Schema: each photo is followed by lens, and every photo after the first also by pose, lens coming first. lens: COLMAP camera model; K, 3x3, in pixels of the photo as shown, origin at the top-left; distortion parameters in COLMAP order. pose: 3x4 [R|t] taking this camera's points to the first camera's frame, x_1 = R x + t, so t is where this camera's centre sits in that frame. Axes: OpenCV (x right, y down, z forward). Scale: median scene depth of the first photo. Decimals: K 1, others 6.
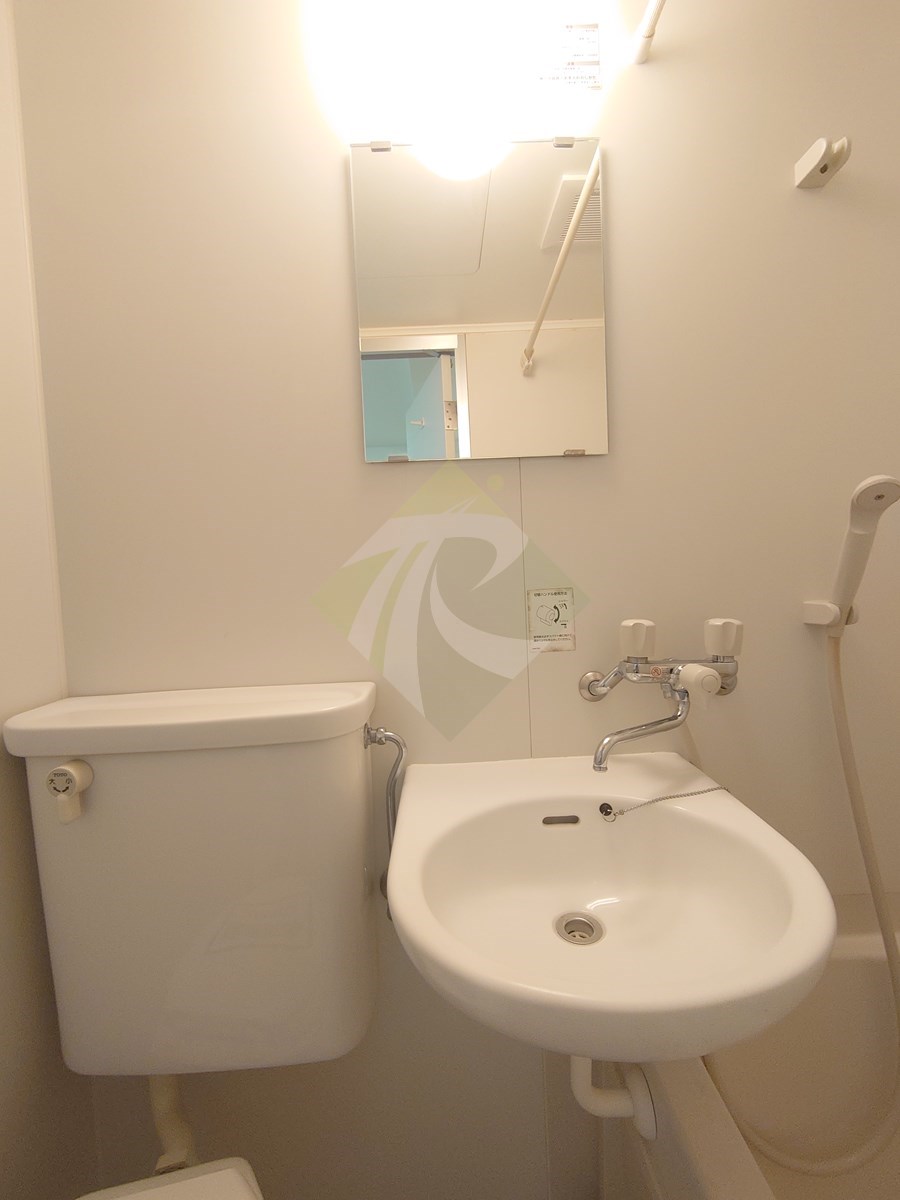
lens RADIAL K [[518.2, 0, 442.4], [0, 518.2, 603.6], [0, 0, 1]] dist [0.003403, -0.001707]
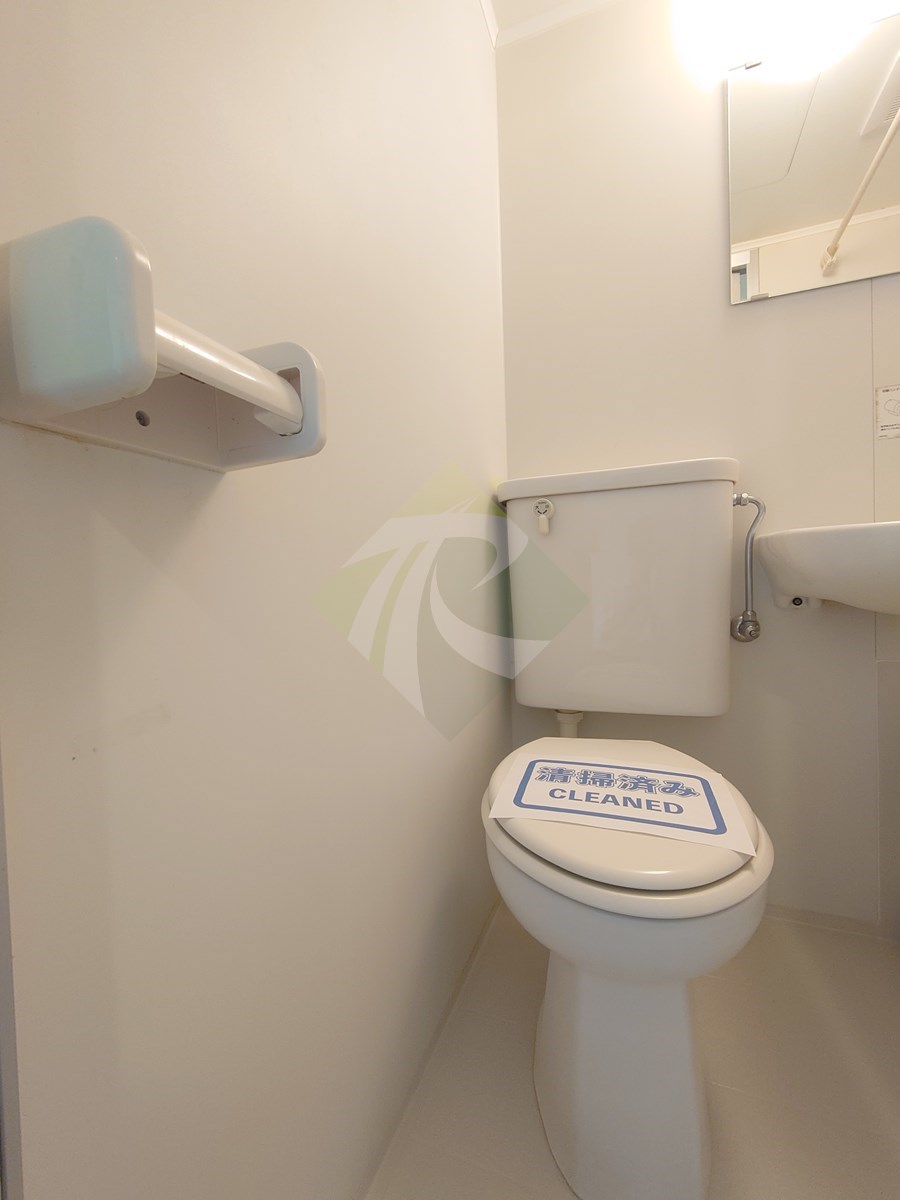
lens RADIAL K [[518.2, 0, 452.2], [0, 518.2, 600.2], [0, 0, 1]] dist [0.003403, -0.001707]
pose [[0.925418, 0.025449, -0.378092, -0.281077], [-0.026573, 0.999644, 0.002247, 0.493824], [0.378015, 0.007967, 0.925765, -0.493427]]
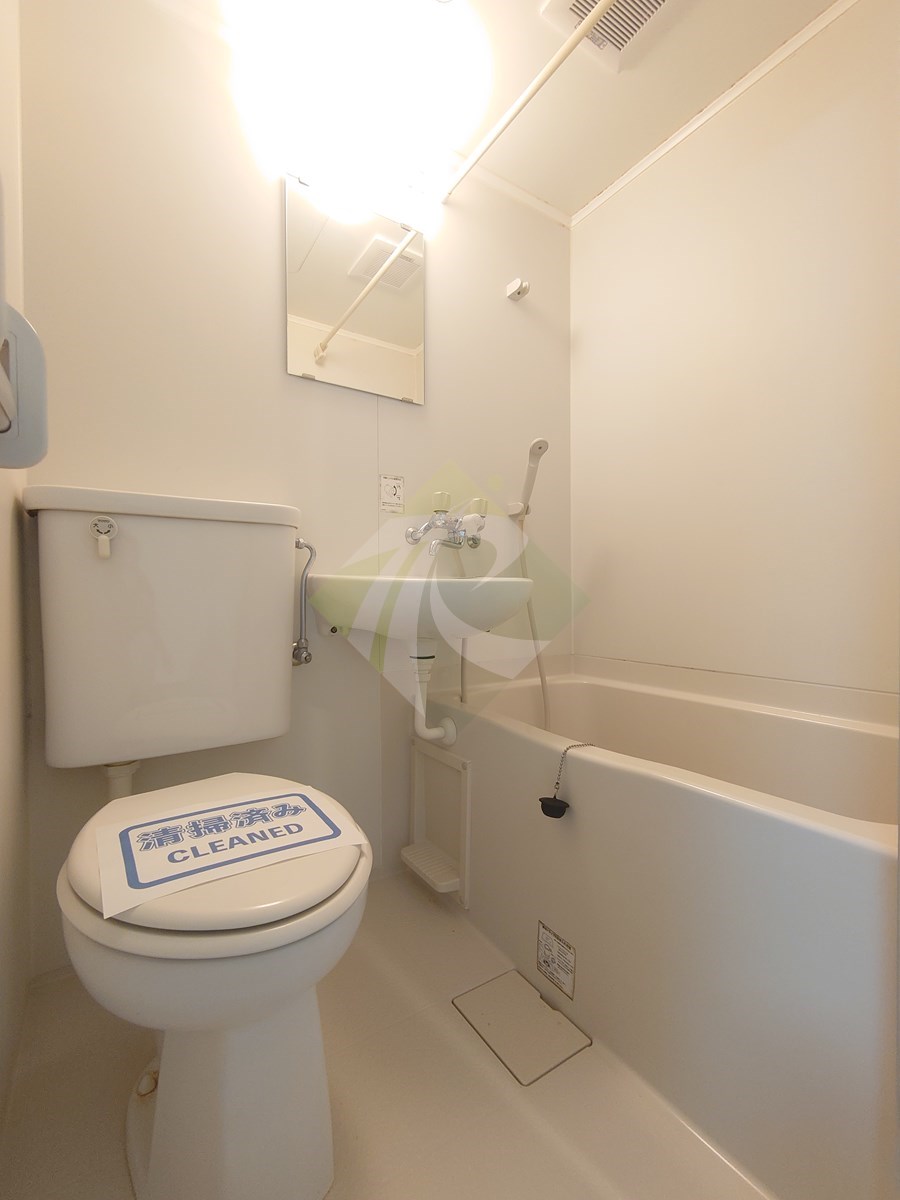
lens RADIAL K [[518.2, 0, 448.1], [0, 518.2, 598.8], [0, 0, 1]] dist [0.003403, -0.001707]
pose [[0.845760, 0.036801, 0.532293, -0.526127], [-0.010573, 0.998579, -0.052240, 0.461809], [-0.533459, 0.038554, 0.844947, -0.517342]]
